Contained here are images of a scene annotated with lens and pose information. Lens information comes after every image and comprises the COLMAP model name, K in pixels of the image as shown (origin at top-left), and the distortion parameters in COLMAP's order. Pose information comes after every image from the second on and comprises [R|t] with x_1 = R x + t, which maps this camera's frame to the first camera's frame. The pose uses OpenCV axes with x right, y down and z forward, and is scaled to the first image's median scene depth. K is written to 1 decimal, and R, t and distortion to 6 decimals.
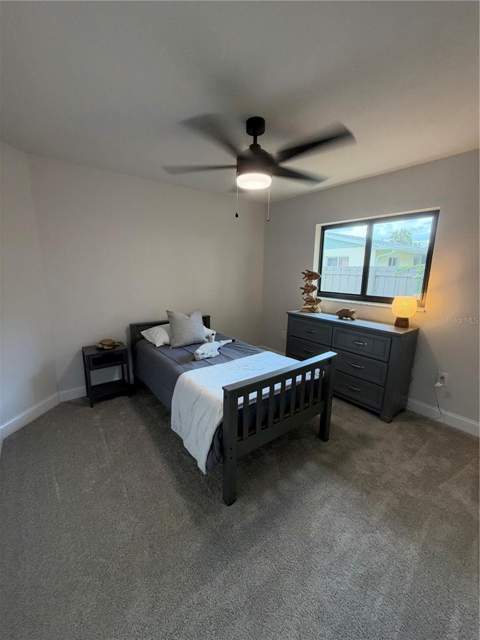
lens RADIAL K [[254.0, 0, 239.2], [0, 254.0, 318.1], [0, 0, 1]] dist [-0.000118, 0.000012]
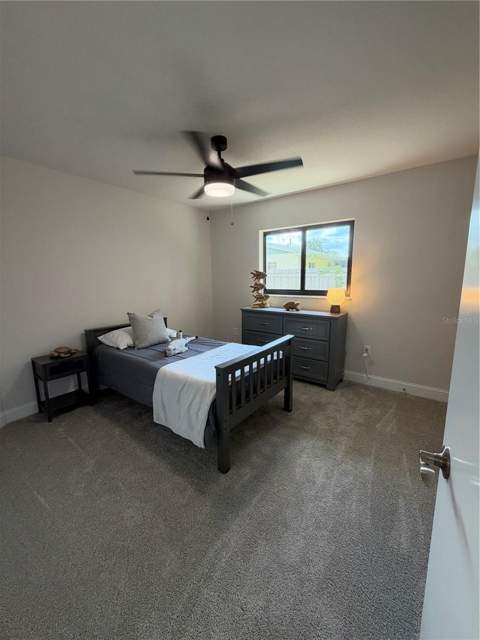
lens RADIAL K [[254.0, 0, 239.2], [0, 254.0, 318.1], [0, 0, 1]] dist [-0.000118, 0.000012]
pose [[0.963158, -0.068237, 0.260137, -0.147240], [0.075661, 0.996960, -0.018620, 0.050651], [-0.258075, 0.037616, 0.965392, -0.082784]]
